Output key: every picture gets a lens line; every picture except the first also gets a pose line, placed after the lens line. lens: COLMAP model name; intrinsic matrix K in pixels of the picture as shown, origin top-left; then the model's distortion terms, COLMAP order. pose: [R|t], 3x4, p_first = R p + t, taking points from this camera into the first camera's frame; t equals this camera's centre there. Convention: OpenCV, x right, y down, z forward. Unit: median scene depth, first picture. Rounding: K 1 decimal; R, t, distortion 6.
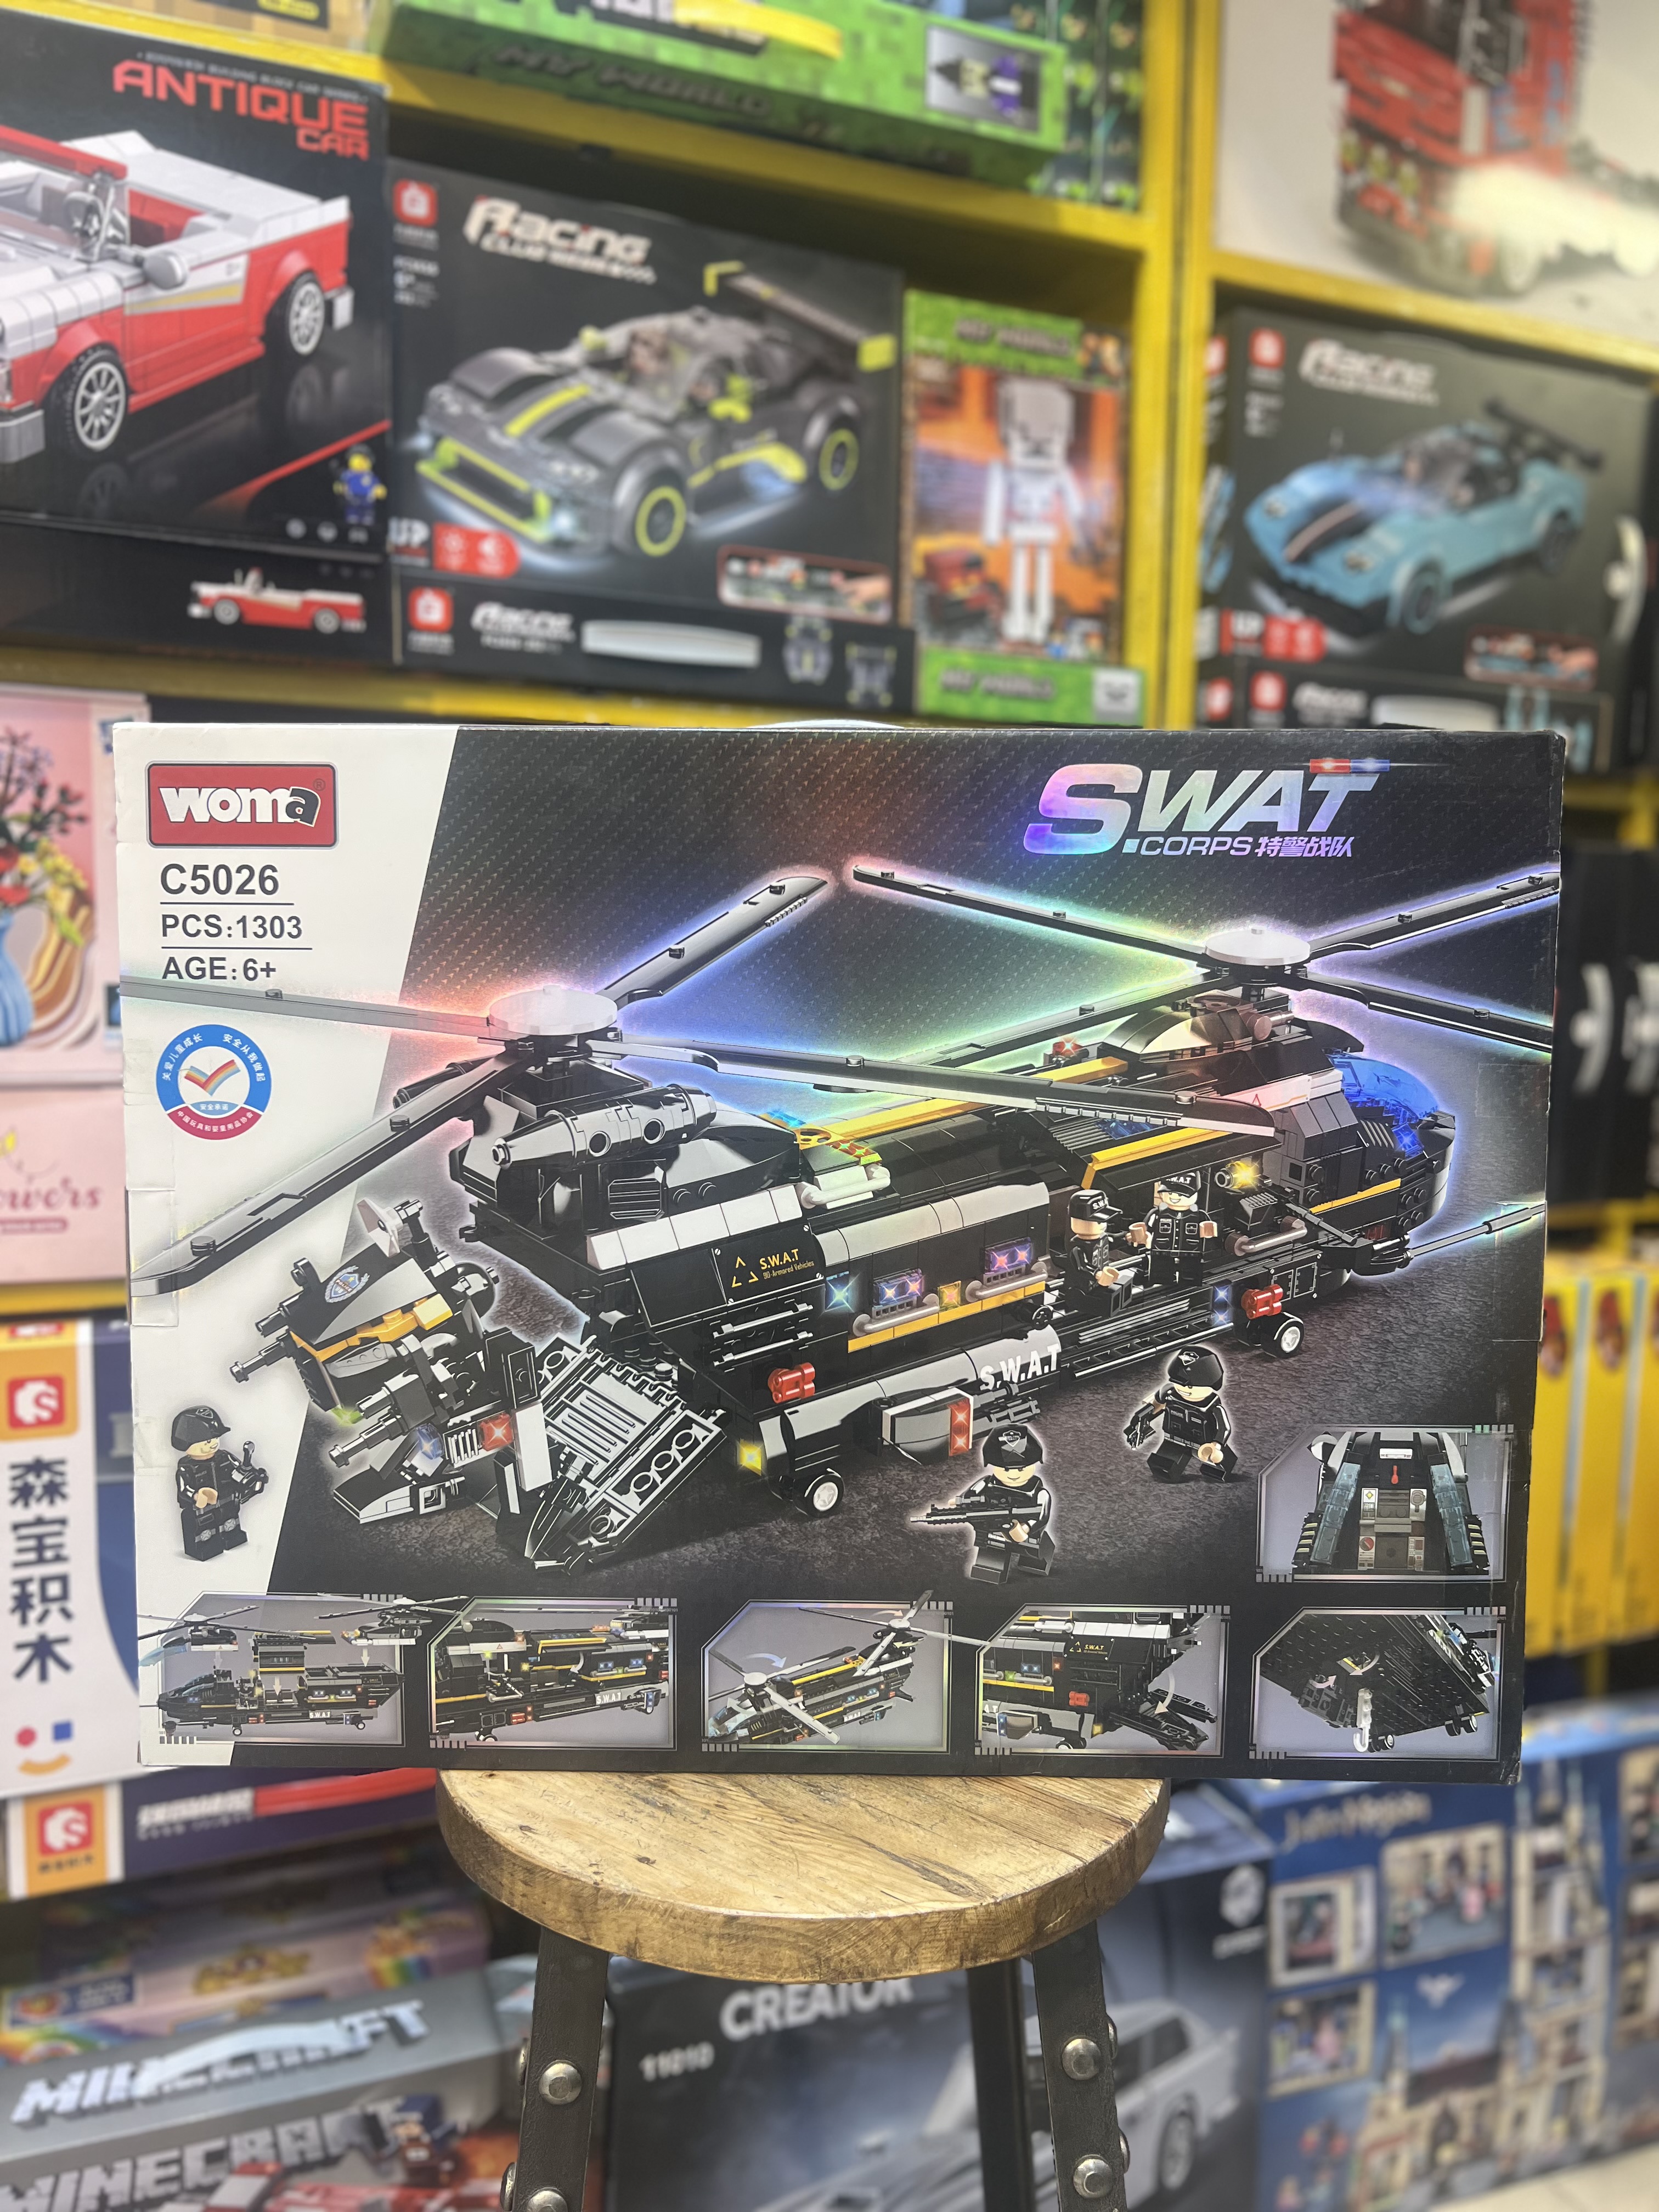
lens RADIAL K [[1701.0, 0, 829.7], [0, 1701.0, 1101.4], [0, 0, 1]] dist [0.012734, -0.009941]
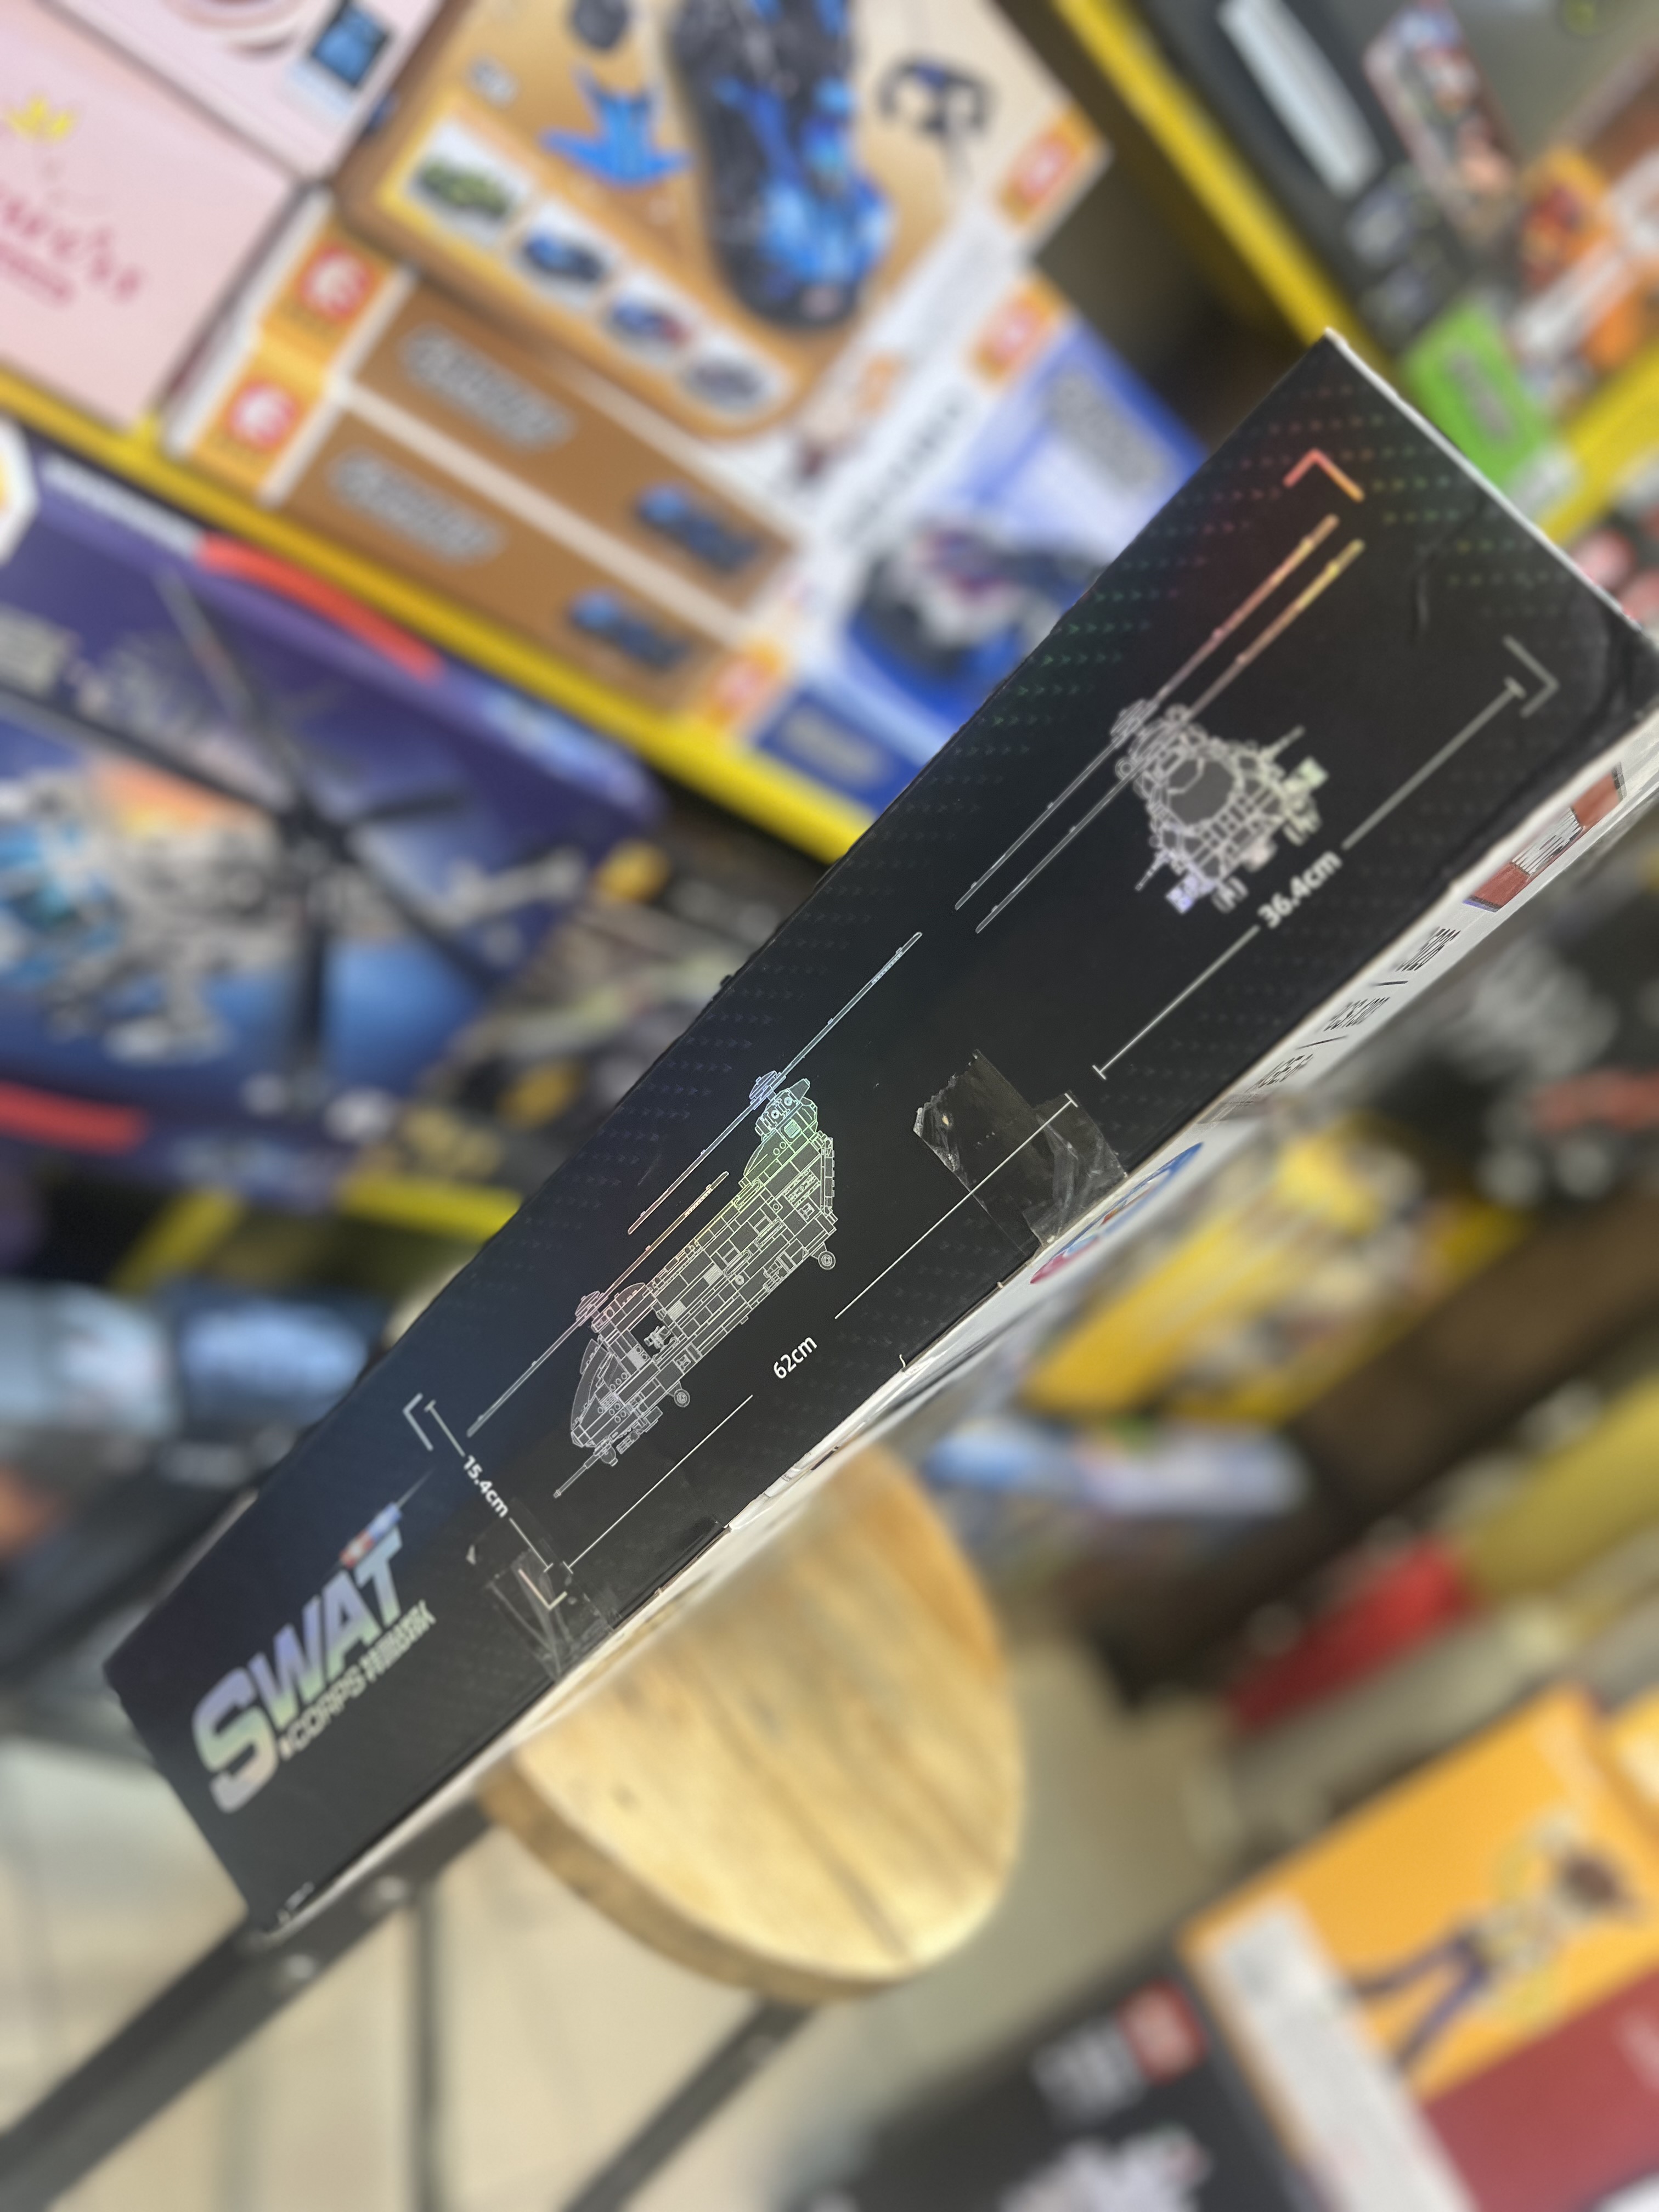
lens RADIAL K [[1705.9, 0, 826.0], [0, 1705.9, 1122.7], [0, 0, 1]] dist [0.047423, -0.095119]
pose [[0.752658, 0.477861, 0.452941, -0.376155], [-0.636954, 0.702655, 0.317122, -0.086586], [-0.166721, -0.527187, 0.833234, 0.284396]]
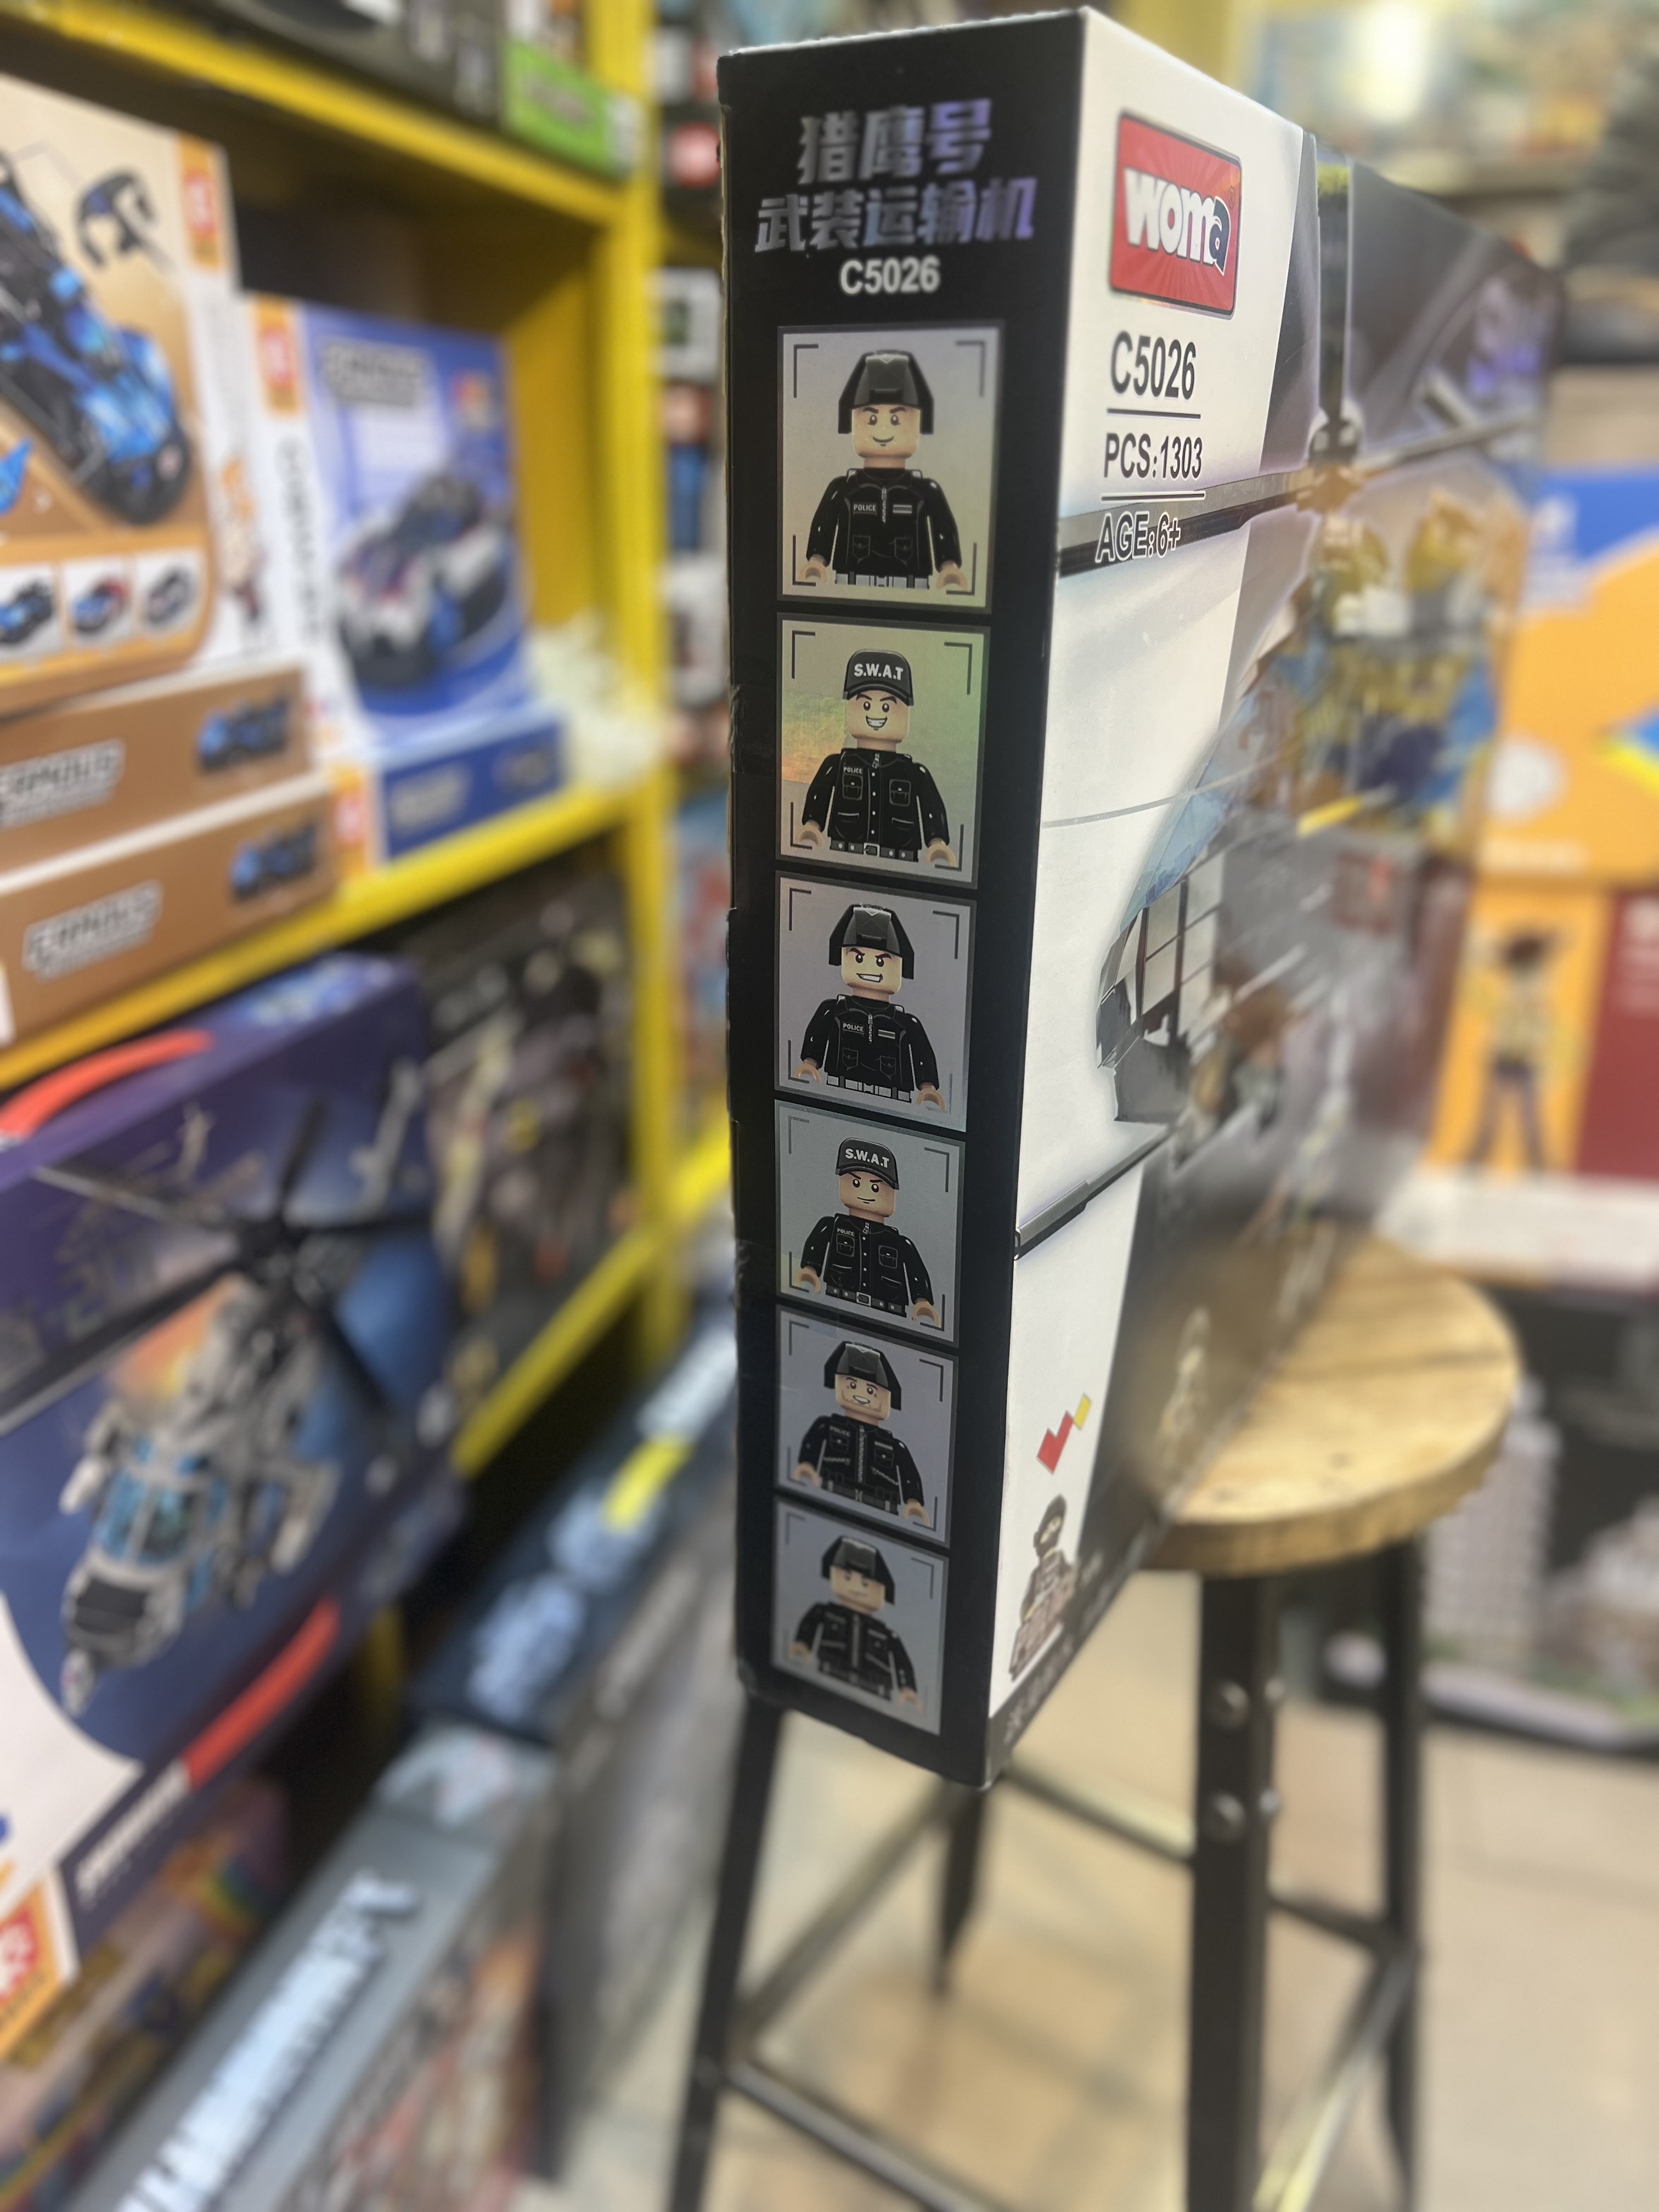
lens RADIAL K [[1701.8, 0, 829.5], [0, 1701.8, 1106.0], [0, 0, 1]] dist [0.015479, -0.014255]
pose [[0.630213, -0.275294, 0.725978, -0.618234], [0.061075, 0.949710, 0.307116, -0.048537], [-0.774016, -0.149209, 0.615334, 0.418310]]
